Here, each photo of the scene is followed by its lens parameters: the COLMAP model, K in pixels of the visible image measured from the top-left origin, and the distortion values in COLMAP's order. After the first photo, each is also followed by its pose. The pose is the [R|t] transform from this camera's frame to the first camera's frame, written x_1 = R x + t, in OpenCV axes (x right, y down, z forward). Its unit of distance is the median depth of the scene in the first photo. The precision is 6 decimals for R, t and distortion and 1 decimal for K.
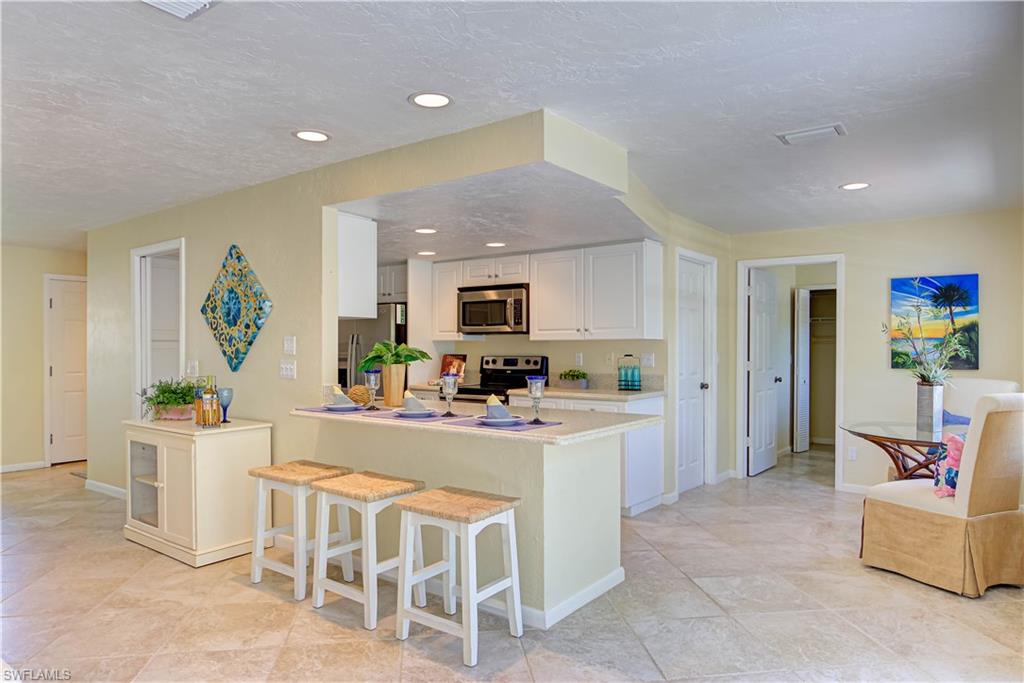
lens RADIAL K [[668.0, 0, 512.0], [0, 668.0, 341.5], [0, 0, 1]] dist [-0.007247, -0.000227]
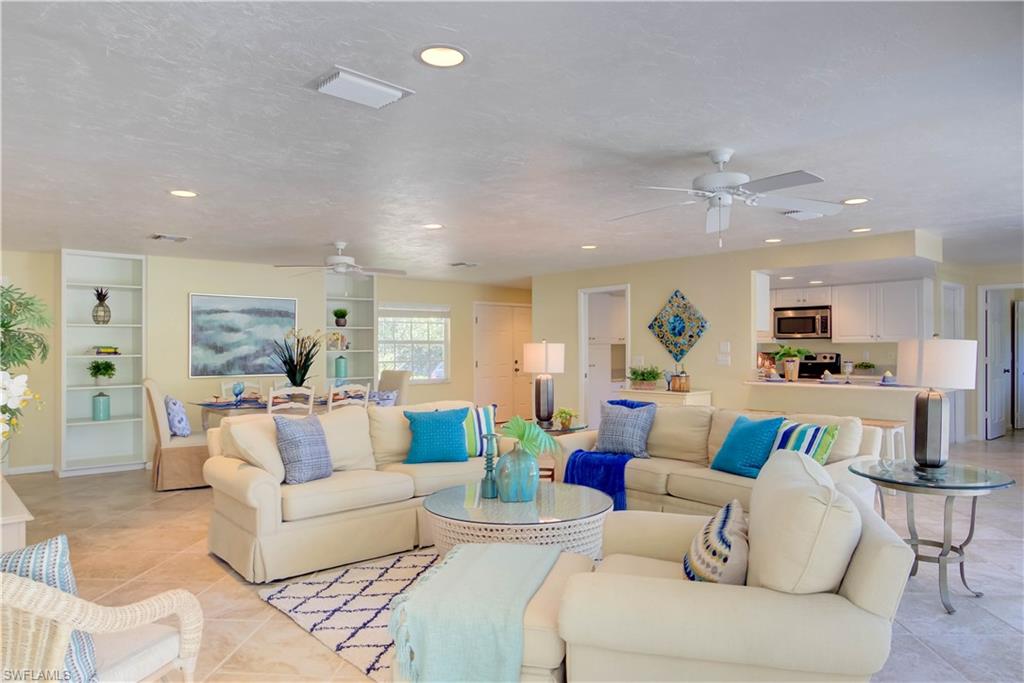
lens RADIAL K [[668.0, 0, 512.0], [0, 668.0, 341.5], [0, 0, 1]] dist [-0.007247, -0.000227]
pose [[0.981052, -0.005791, -0.193656, -0.418370], [0.005460, 0.999983, -0.002244, -0.006261], [0.193666, 0.001144, 0.981067, -0.668720]]
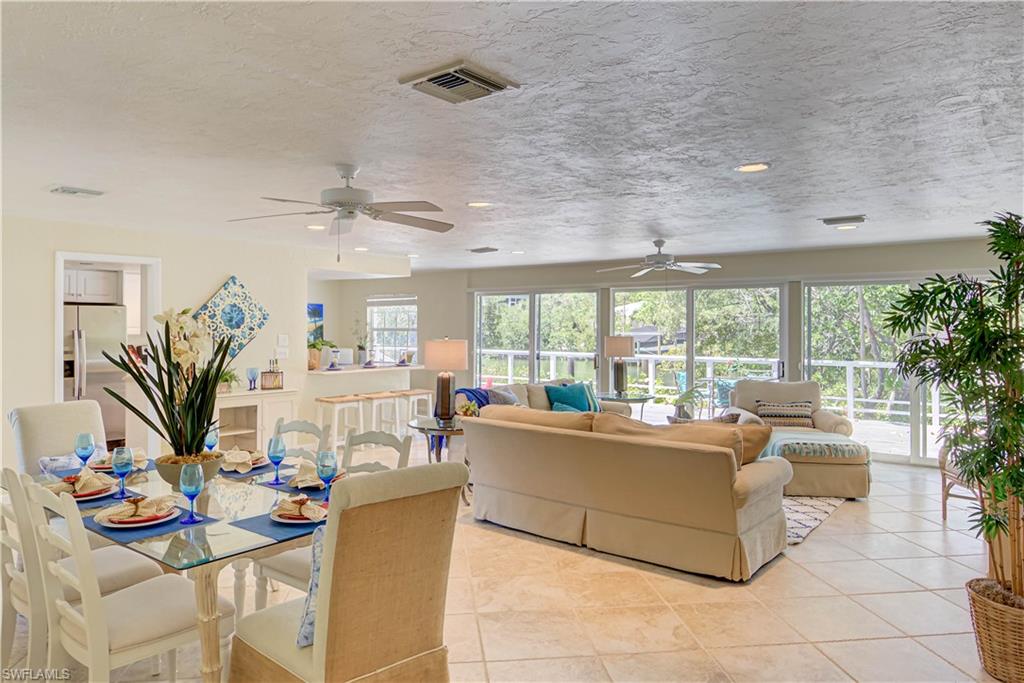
lens RADIAL K [[668.0, 0, 512.0], [0, 668.0, 341.5], [0, 0, 1]] dist [-0.007247, -0.000227]
pose [[0.010849, -0.022663, 0.999684, -1.614840], [-0.009911, 0.999692, 0.022770, -0.028523], [-0.999892, -0.010155, 0.010621, 0.283217]]
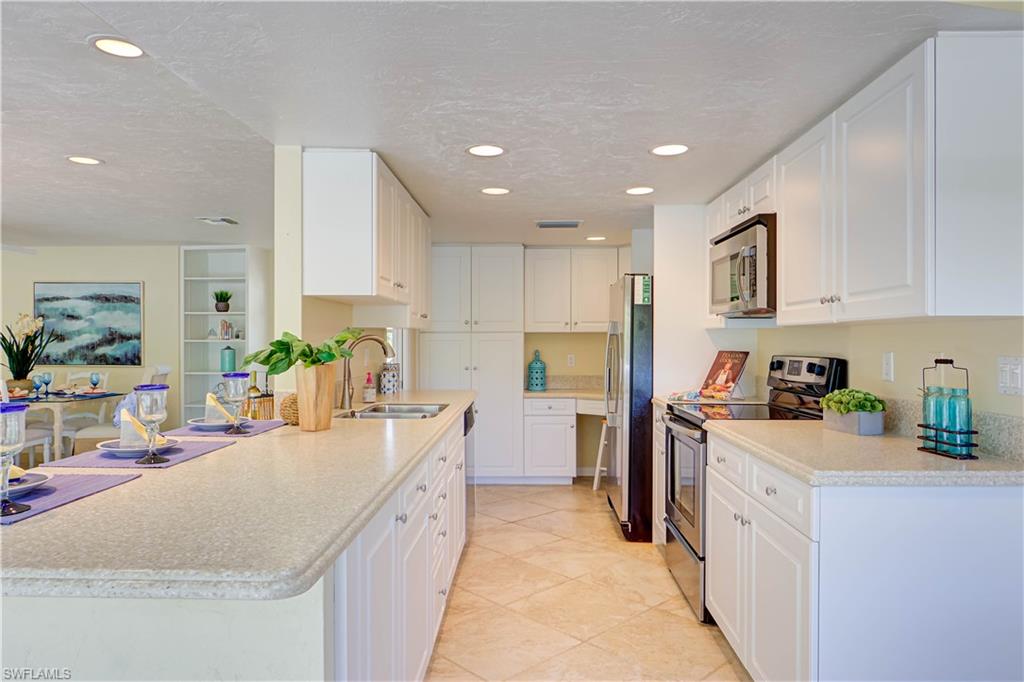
lens RADIAL K [[647.5, 0, 512.0], [0, 647.5, 341.0], [0, 0, 1]] dist [-0.009803, -0.001878]
pose [[0.587230, 0.003703, -0.809412, 0.324394], [0.005946, 0.999943, 0.008888, 0.004399], [0.809399, -0.010032, 0.587174, 0.584683]]
